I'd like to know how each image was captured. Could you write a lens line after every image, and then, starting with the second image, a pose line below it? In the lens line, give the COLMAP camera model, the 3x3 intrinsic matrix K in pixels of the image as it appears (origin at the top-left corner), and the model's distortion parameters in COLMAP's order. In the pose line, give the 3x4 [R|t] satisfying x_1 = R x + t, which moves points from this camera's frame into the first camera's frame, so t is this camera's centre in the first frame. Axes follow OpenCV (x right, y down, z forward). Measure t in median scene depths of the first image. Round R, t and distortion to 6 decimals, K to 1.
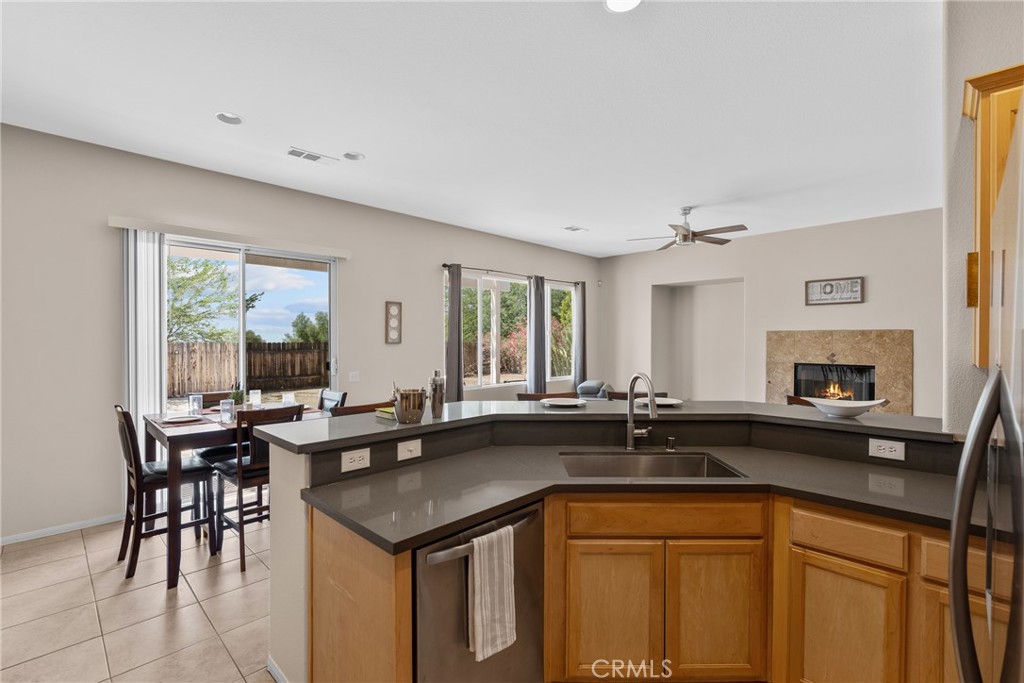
lens RADIAL K [[457.1, 0, 520.9], [0, 457.1, 344.6], [0, 0, 1]] dist [-0.004217, -0.000507]
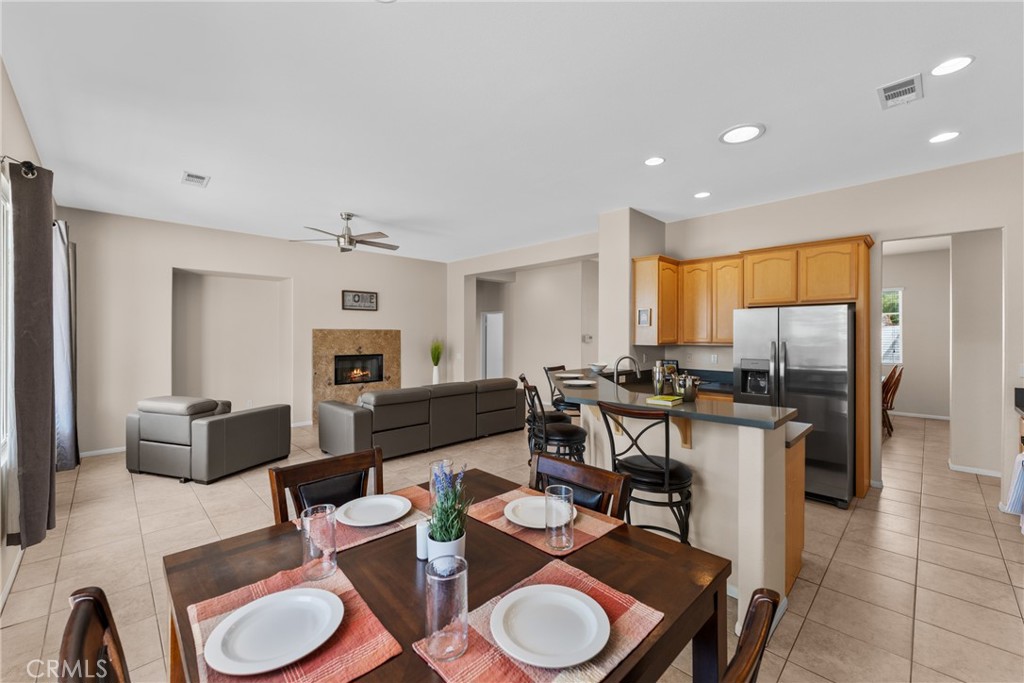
lens RADIAL K [[414.0, 0, 505.4], [0, 414.0, 340.7], [0, 0, 1]] dist [0.000512, -0.000068]
pose [[0.022243, -0.017015, 0.999608, -0.528387], [0.009590, 0.999813, 0.016805, -0.014563], [-0.999707, 0.009212, 0.022402, 0.543555]]
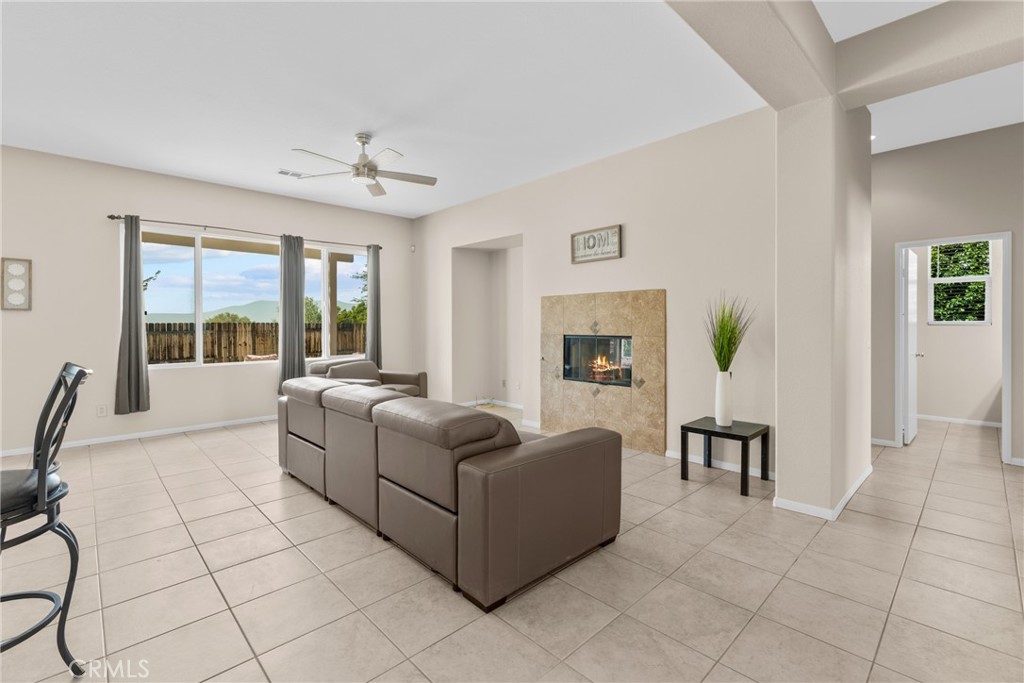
lens RADIAL K [[438.2, 0, 535.6], [0, 438.2, 326.1], [0, 0, 1]] dist [-0.013061, -0.000715]
pose [[0.999874, -0.004558, -0.015200, 0.589669], [0.004403, 0.999938, -0.010210, 0.034183], [0.015245, 0.010142, 0.999832, 0.226747]]
